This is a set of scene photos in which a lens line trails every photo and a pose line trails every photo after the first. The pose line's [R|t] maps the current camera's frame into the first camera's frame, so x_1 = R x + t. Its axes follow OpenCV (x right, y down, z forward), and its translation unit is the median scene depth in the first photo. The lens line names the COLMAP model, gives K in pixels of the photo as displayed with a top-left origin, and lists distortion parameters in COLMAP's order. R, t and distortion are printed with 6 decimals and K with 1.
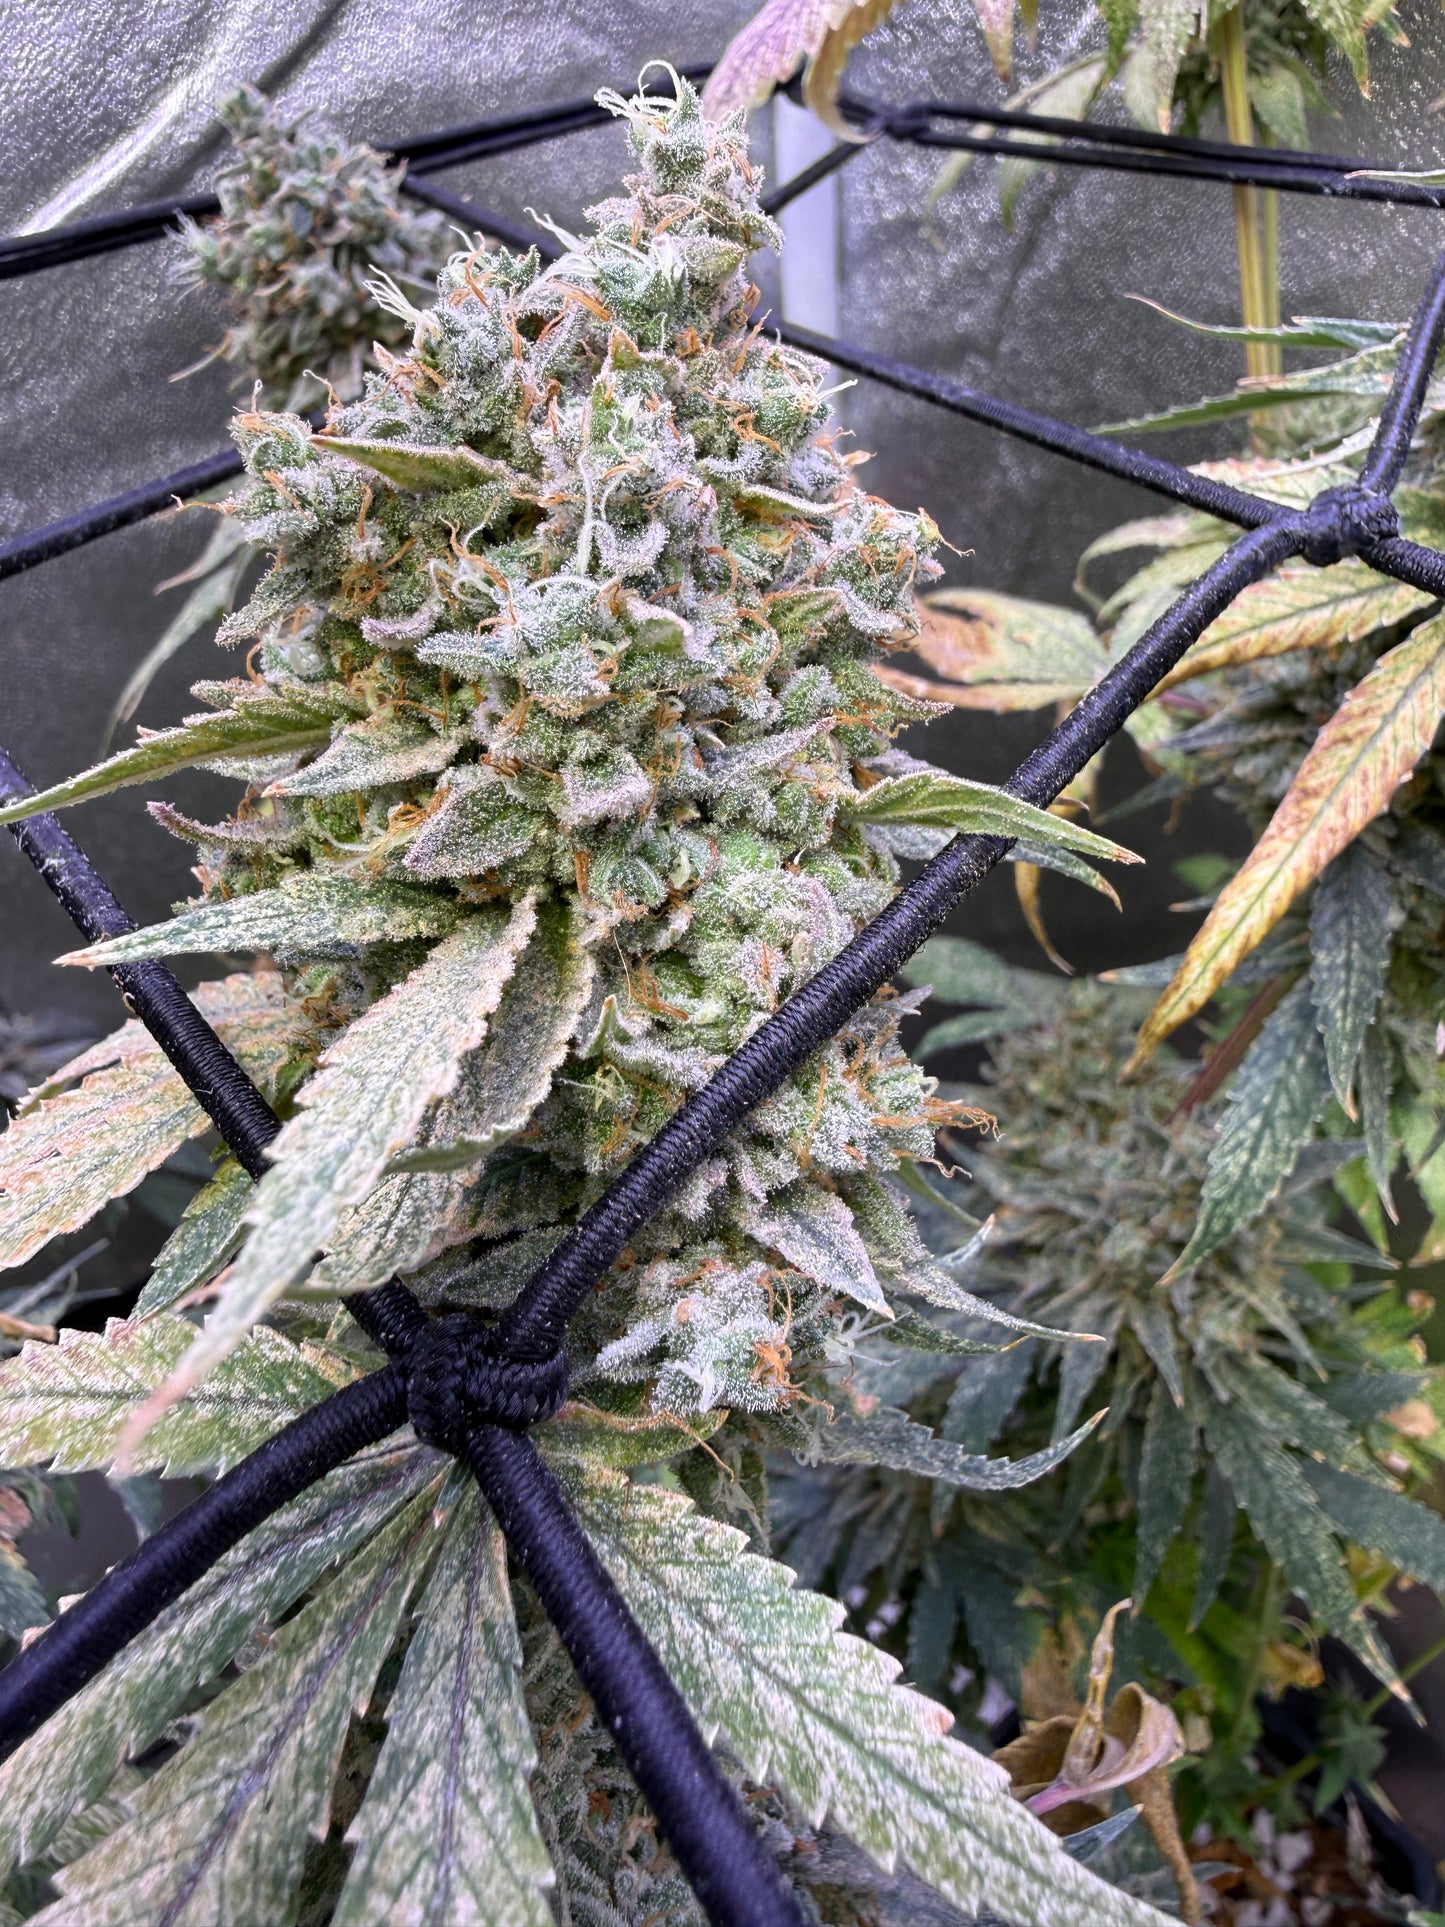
lens RADIAL K [[1378.9, 0, 722.5], [0, 1378.9, 793.0], [0, 0, 1]] dist [0.025024, 0.008860]
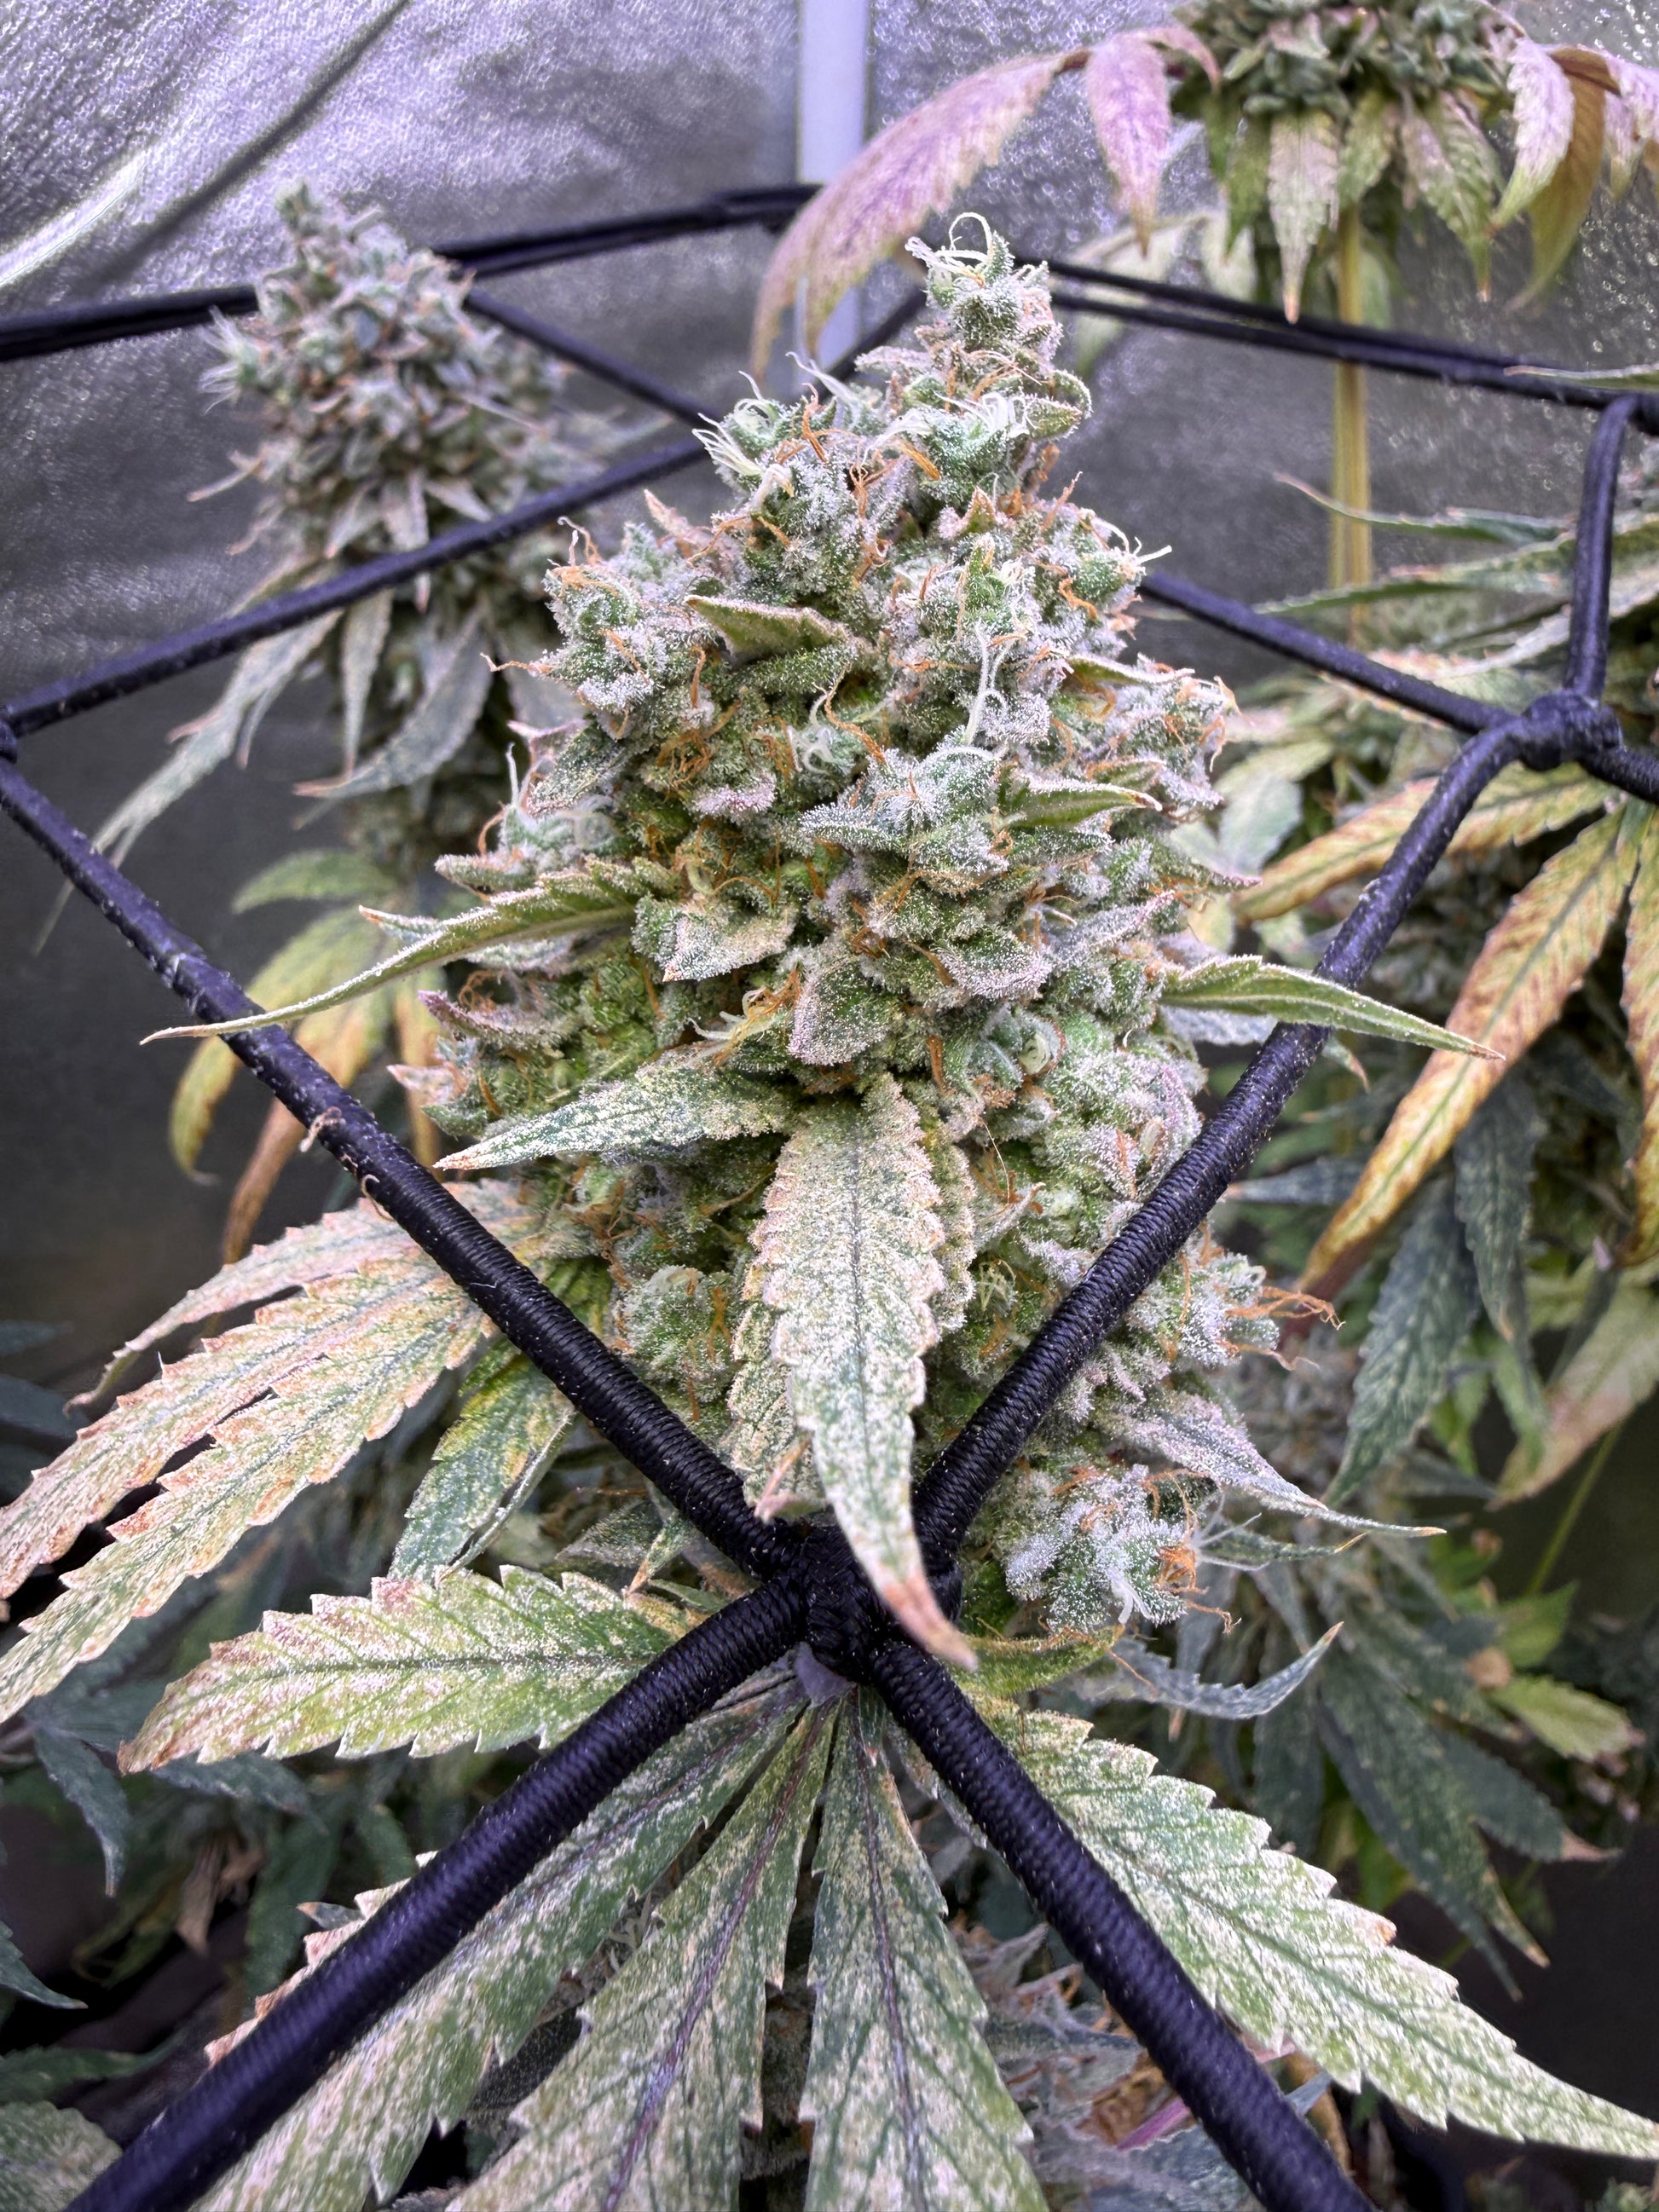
lens RADIAL K [[1590.8, 0, 834.4], [0, 1590.8, 911.2], [0, 0, 1]] dist [0.031952, 0.004467]
pose [[0.988900, -0.005560, 0.148476, -0.338769], [0.011679, 0.999116, -0.040374, 0.000323], [-0.148120, 0.041659, 0.988092, -0.070152]]
